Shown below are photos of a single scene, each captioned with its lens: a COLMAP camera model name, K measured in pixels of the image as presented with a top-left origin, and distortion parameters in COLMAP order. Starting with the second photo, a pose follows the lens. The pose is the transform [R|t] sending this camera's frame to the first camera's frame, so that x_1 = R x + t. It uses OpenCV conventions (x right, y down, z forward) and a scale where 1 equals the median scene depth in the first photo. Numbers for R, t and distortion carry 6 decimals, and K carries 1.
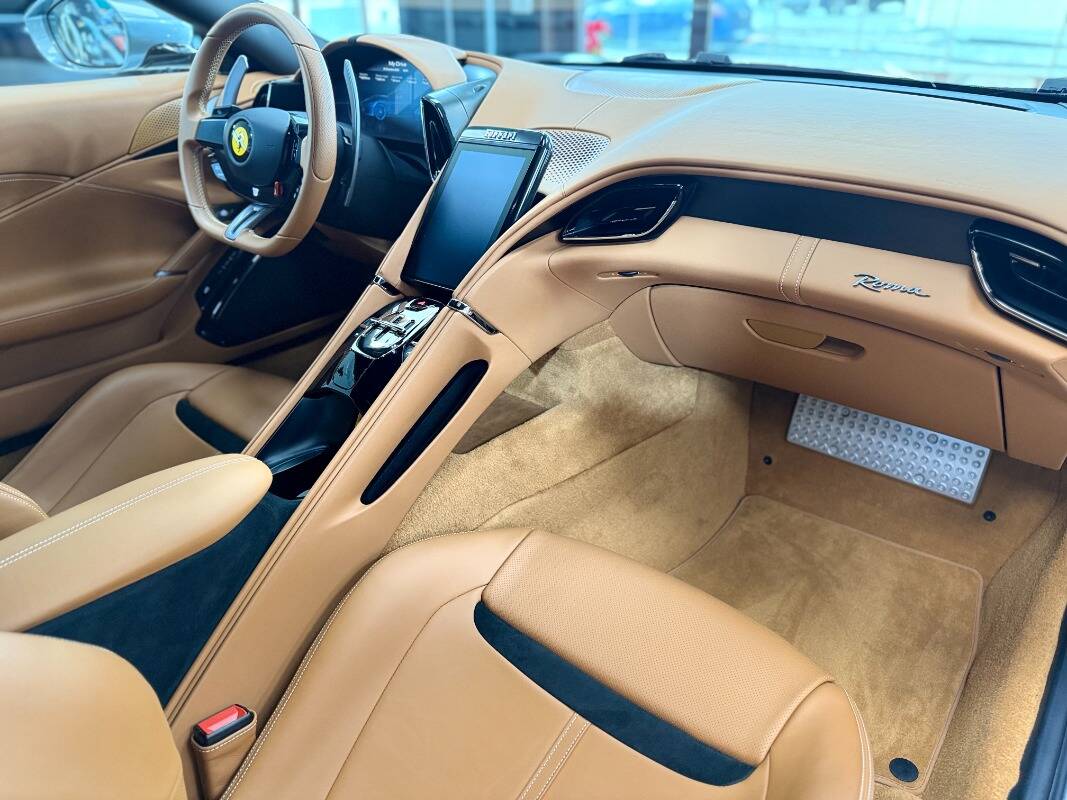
lens RADIAL K [[749.3, 0, 533.5], [0, 749.3, 400.0], [0, 0, 1]] dist [0.032737, -0.042622]
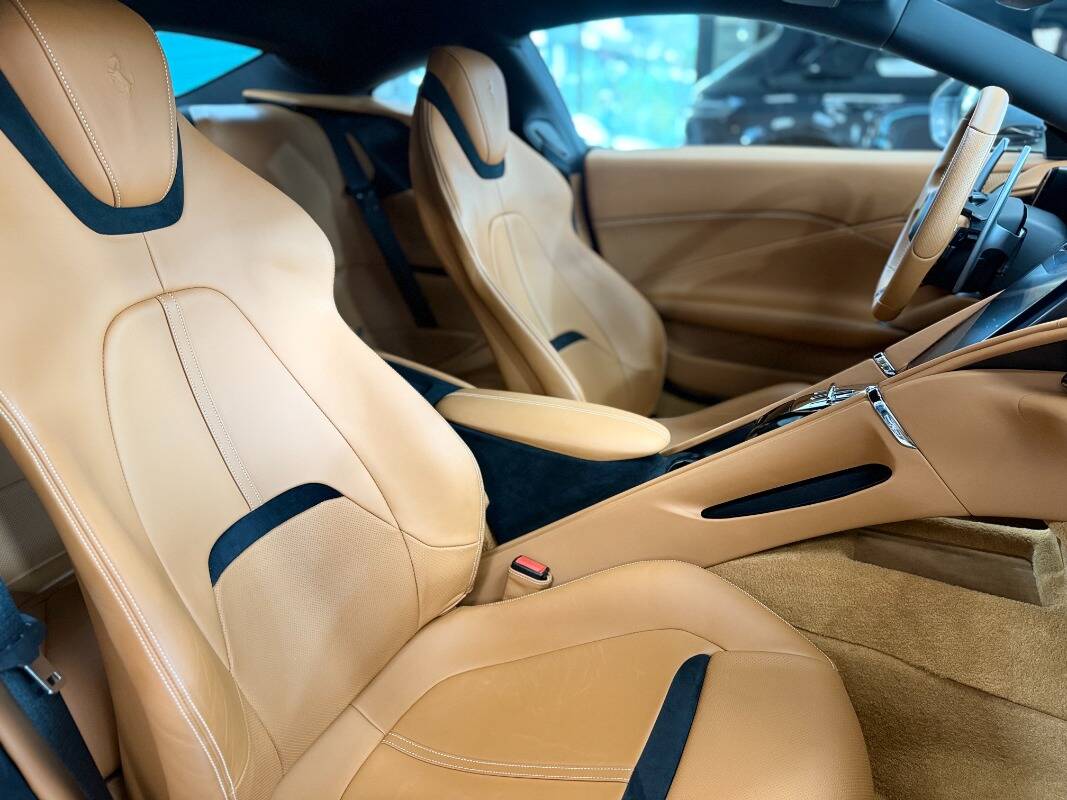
lens RADIAL K [[749.3, 0, 533.5], [0, 749.3, 400.0], [0, 0, 1]] dist [0.032737, -0.042622]
pose [[0.223047, 0.359738, -0.906001, 0.601152], [-0.436708, 0.867807, 0.237060, -0.149458], [0.871514, 0.342783, 0.350662, 0.292226]]
